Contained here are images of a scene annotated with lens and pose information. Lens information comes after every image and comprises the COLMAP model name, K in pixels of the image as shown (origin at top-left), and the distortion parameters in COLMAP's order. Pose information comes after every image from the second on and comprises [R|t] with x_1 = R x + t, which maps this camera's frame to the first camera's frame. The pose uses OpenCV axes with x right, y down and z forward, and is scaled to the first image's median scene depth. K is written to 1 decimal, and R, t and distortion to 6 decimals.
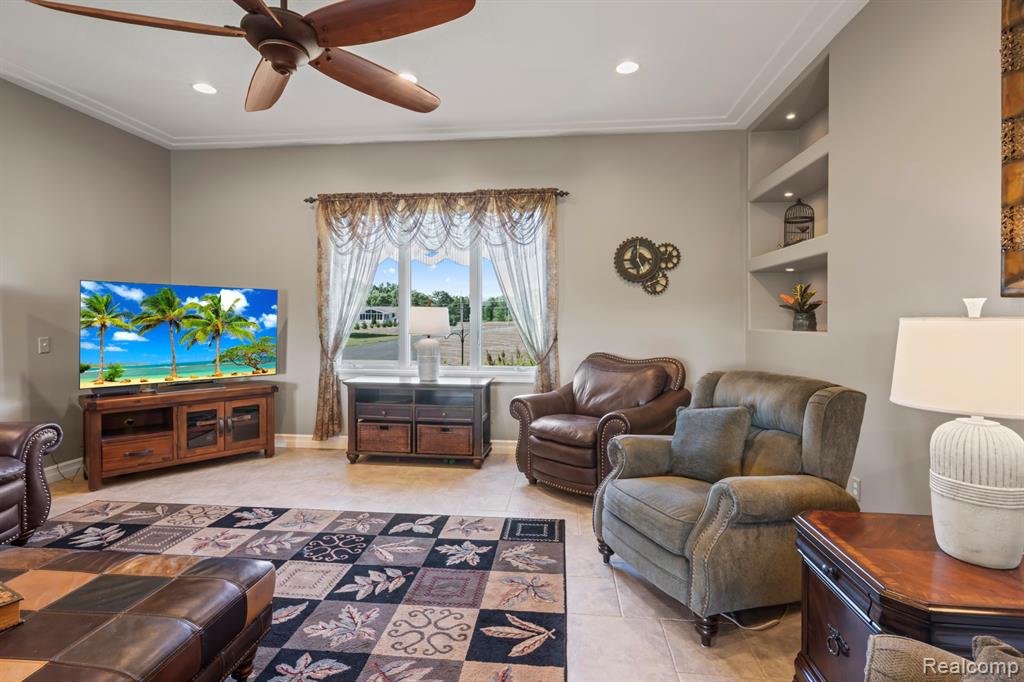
lens RADIAL K [[496.4, 0, 512.5], [0, 496.4, 322.8], [0, 0, 1]] dist [0.000044, 0.001983]
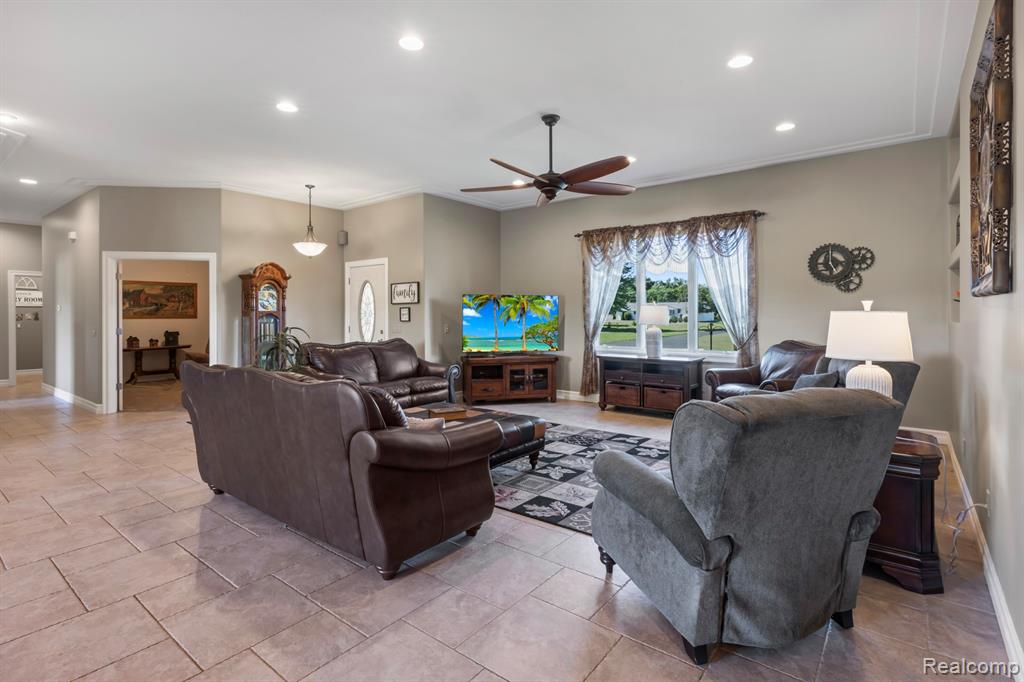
lens RADIAL K [[500.2, 0, 512.5], [0, 500.2, 312.0], [0, 0, 1]] dist [-0.000469, 0.003157]
pose [[0.845581, -0.007081, -0.533801, 0.245308], [-0.000106, 0.999910, -0.013432, 0.005909], [0.533848, 0.011415, 0.845504, -0.407243]]
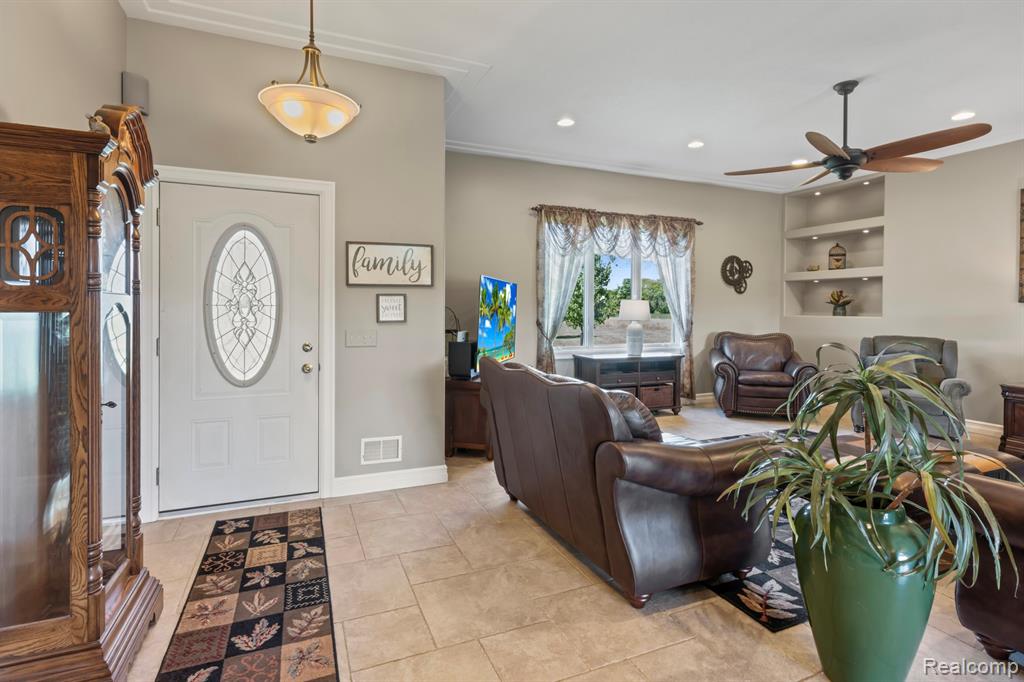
lens RADIAL K [[503.9, 0, 510.5], [0, 503.9, 311.6], [0, 0, 1]] dist [-0.002690, 0.000058]
pose [[0.873634, -0.002156, 0.486579, -1.099718], [0.001703, 0.999998, 0.001373, -0.003388], [-0.486581, -0.000371, 0.873635, -0.023433]]
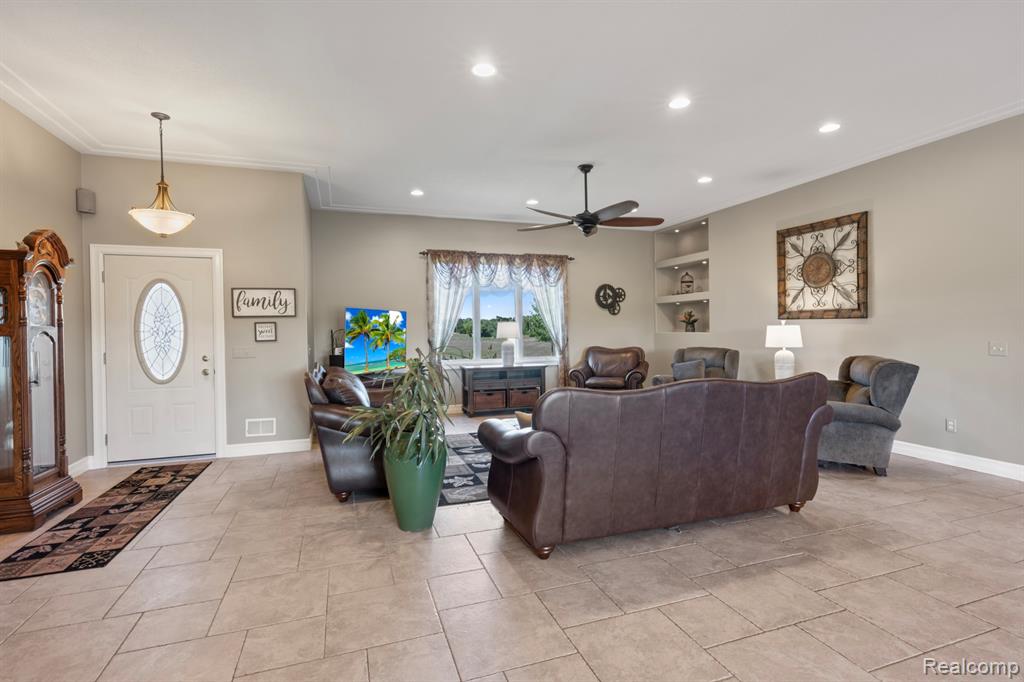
lens RADIAL K [[491.3, 0, 514.8], [0, 491.3, 333.7], [0, 0, 1]] dist [-0.000812, 0.001854]
pose [[0.902569, -0.016678, 0.430222, -0.850813], [0.017747, 0.999841, 0.001530, 0.005113], [-0.430179, 0.006254, 0.902722, -0.515138]]
